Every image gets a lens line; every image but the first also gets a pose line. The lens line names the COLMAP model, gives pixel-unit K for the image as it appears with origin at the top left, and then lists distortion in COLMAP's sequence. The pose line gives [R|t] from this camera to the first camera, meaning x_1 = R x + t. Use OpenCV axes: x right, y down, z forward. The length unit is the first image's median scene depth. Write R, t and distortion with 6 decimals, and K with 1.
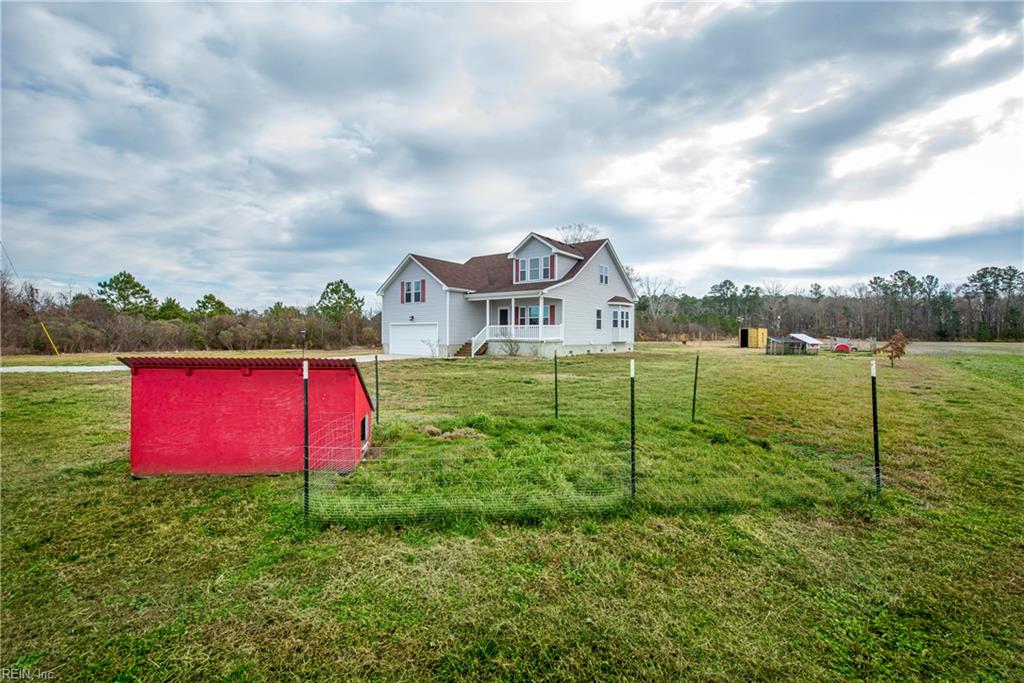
lens RADIAL K [[464.0, 0, 512.0], [0, 464.0, 341.5], [0, 0, 1]] dist [-0.000158, -0.000022]
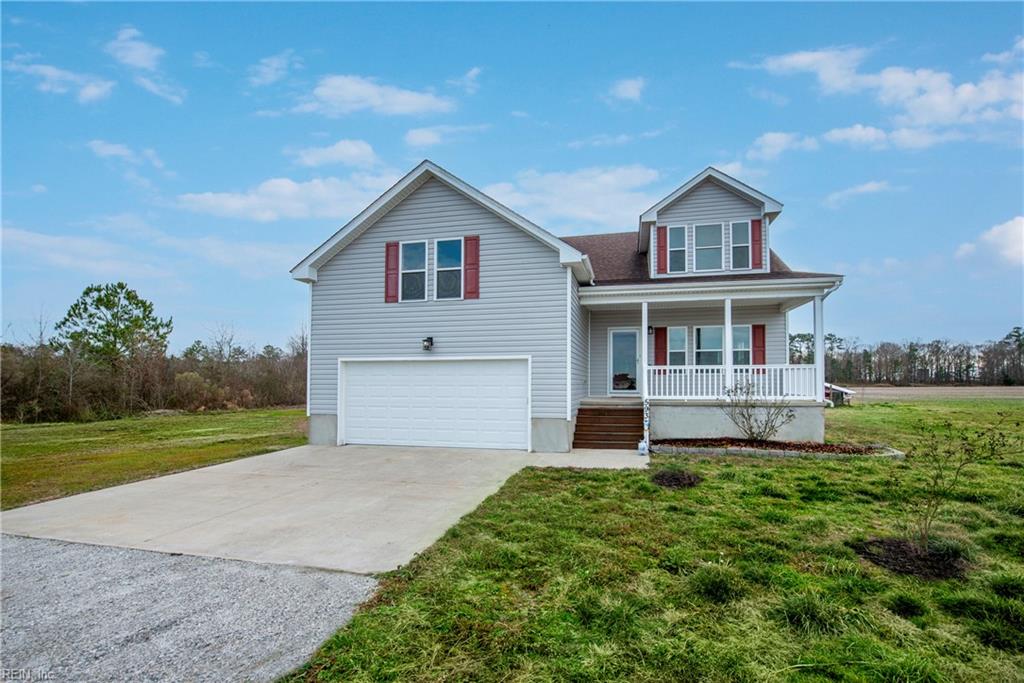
lens RADIAL K [[399.5, 0, 510.7], [0, 399.5, 372.8], [0, 0, 1]] dist [-0.015360, -0.000018]
pose [[0.893679, 0.005761, 0.448670, -0.298277], [0.011492, 0.999296, -0.035722, -0.015858], [-0.448560, 0.037080, 0.892983, 0.703624]]
